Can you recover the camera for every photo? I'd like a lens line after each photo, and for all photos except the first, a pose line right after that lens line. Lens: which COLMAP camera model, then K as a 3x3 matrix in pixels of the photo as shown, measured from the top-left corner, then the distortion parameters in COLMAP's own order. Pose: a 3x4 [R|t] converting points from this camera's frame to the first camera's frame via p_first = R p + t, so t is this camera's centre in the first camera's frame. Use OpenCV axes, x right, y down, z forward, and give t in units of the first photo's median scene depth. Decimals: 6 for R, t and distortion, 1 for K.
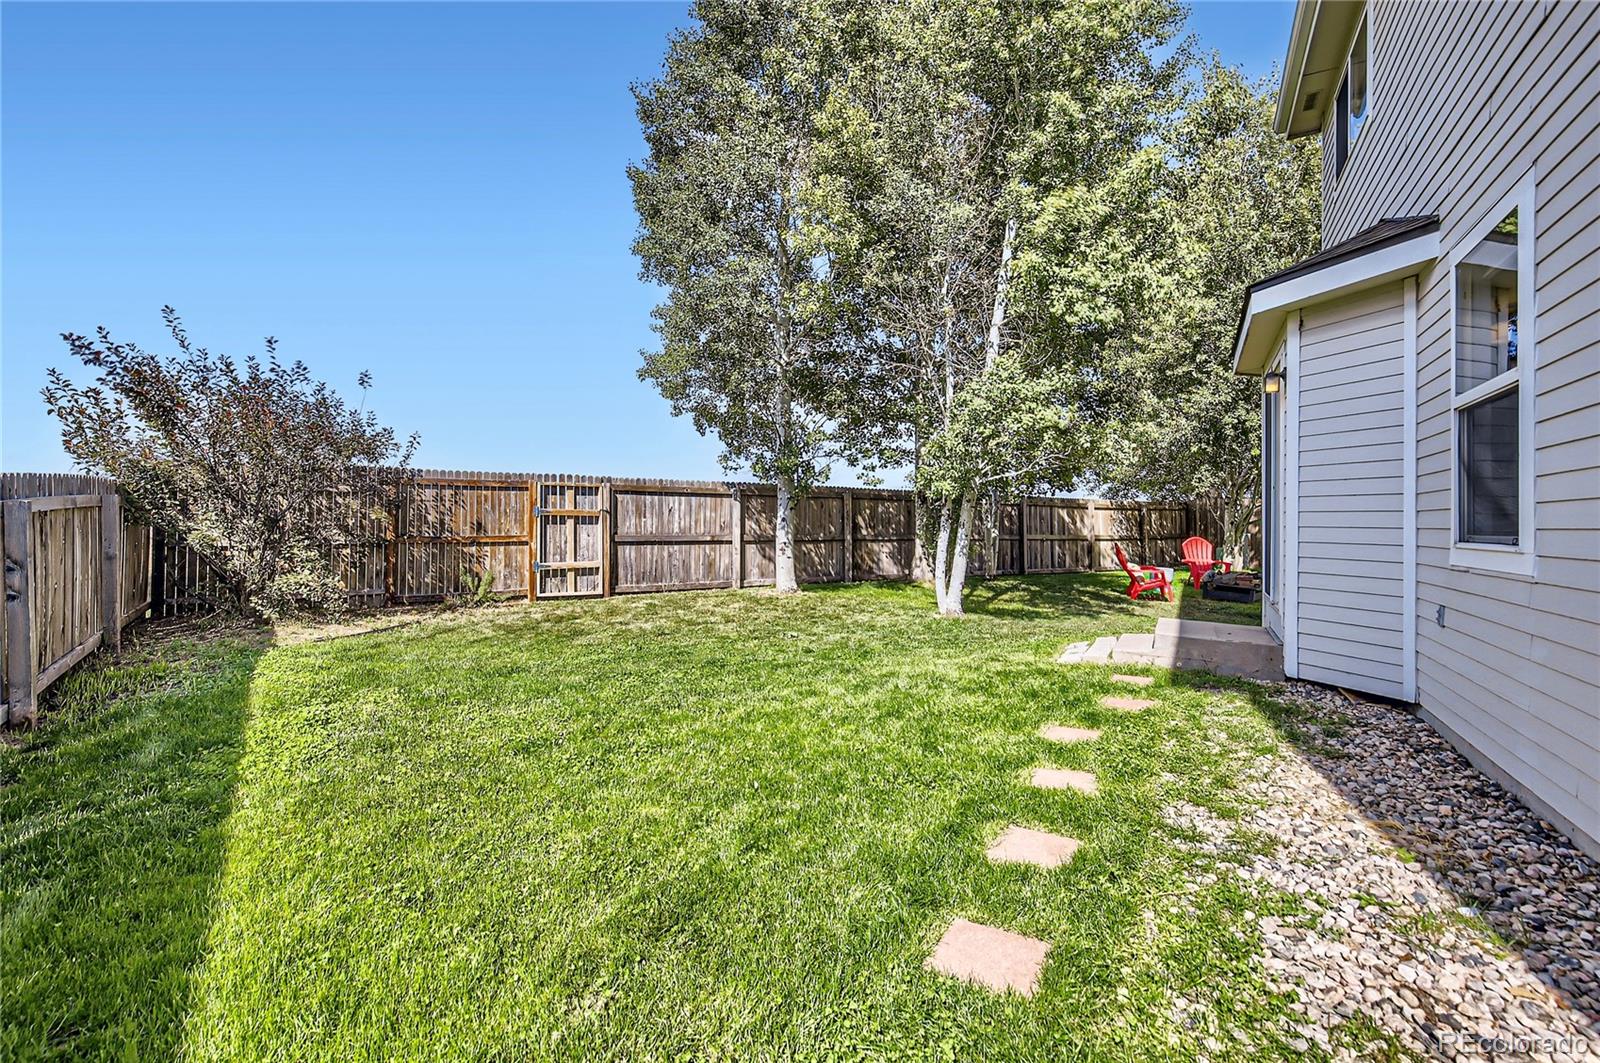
lens RADIAL K [[723.9, 0, 803.6], [0, 723.9, 520.1], [0, 0, 1]] dist [0.000327, 0.003848]
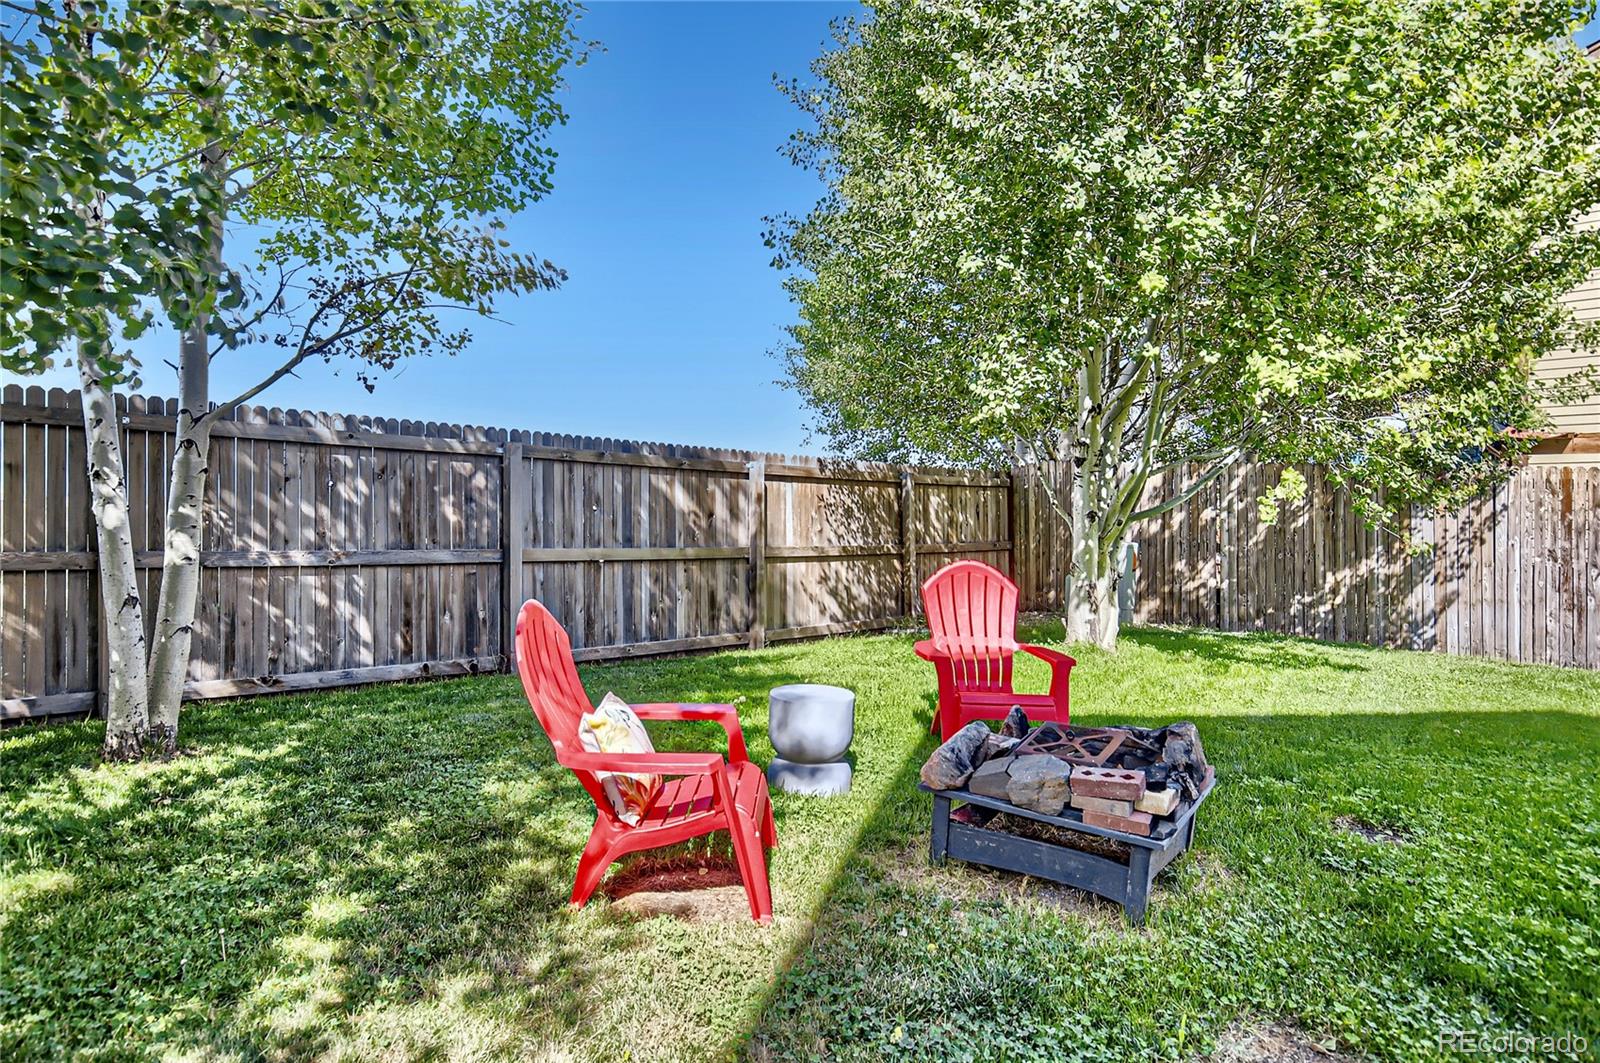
lens RADIAL K [[1015.4, 0, 791.2], [0, 1015.4, 518.0], [0, 0, 1]] dist [0.006098, 0.001006]
pose [[0.974725, 0.003356, 0.223385, 0.325300], [-0.003553, 0.999994, 0.000482, 0.005901], [-0.223382, -0.001264, 0.974730, 0.527982]]
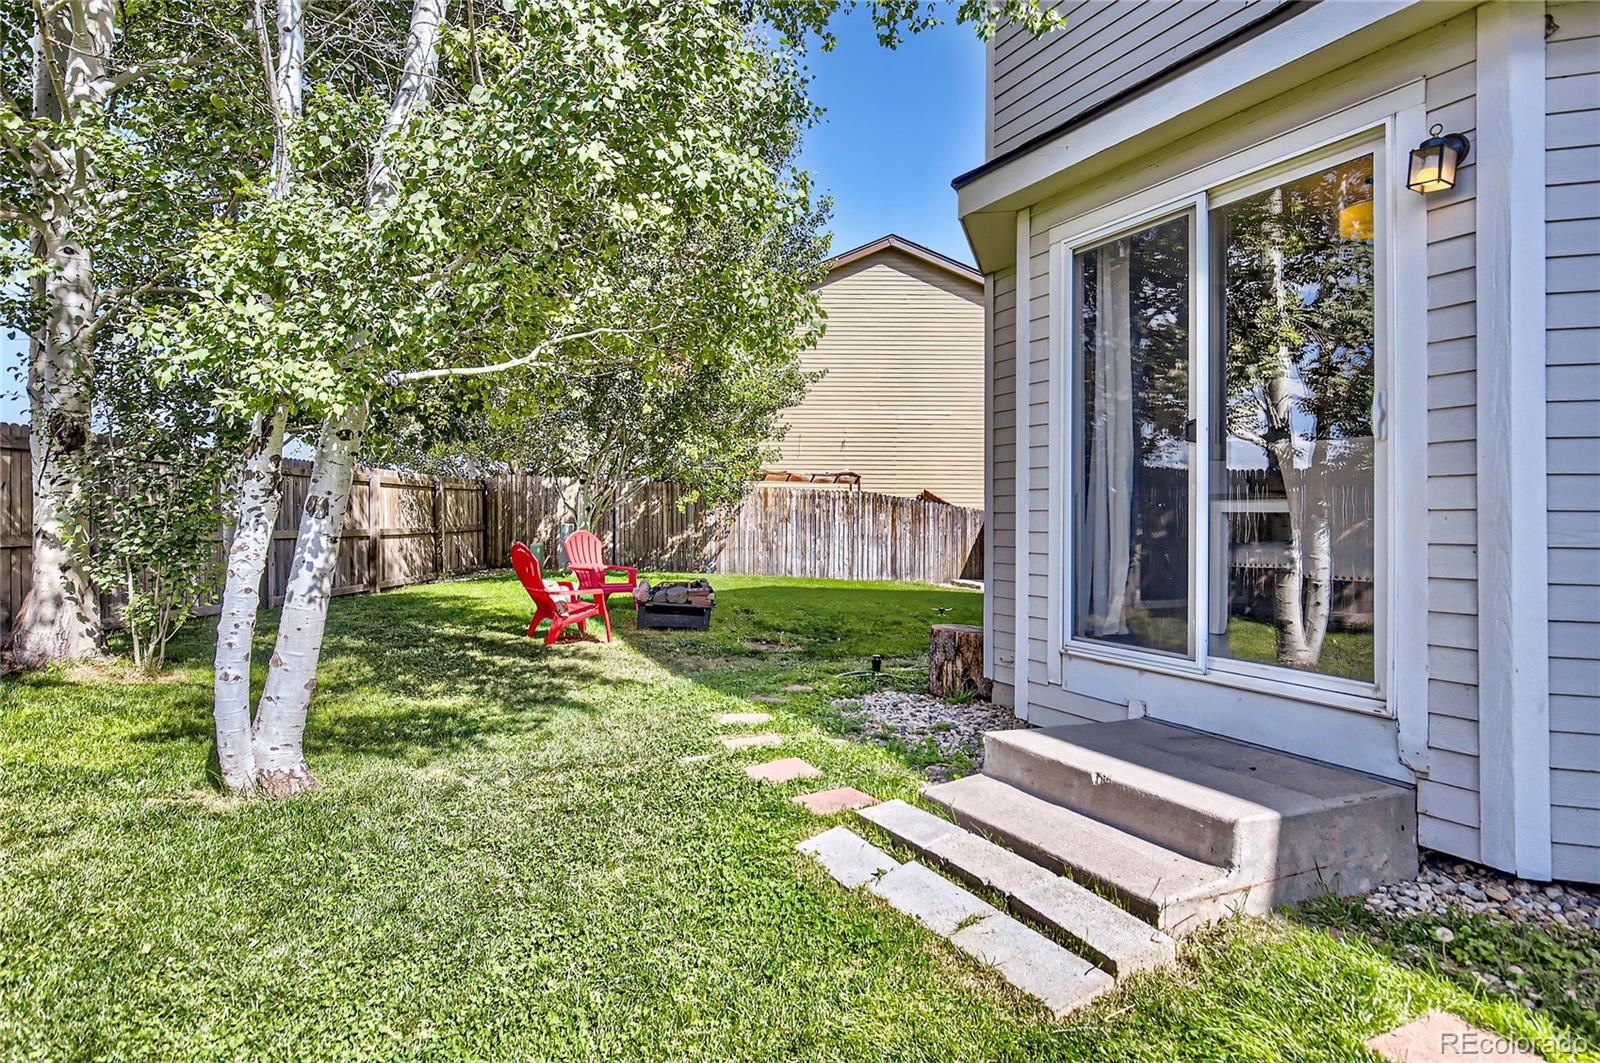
lens RADIAL K [[853.4, 0, 823.1], [0, 853.4, 505.6], [0, 0, 1]] dist [0.009480, -0.002067]
pose [[0.542528, 0.004687, 0.840025, 0.010223], [-0.001547, 0.999988, -0.004580, 0.004620], [-0.840036, 0.001185, 0.542529, 0.342150]]
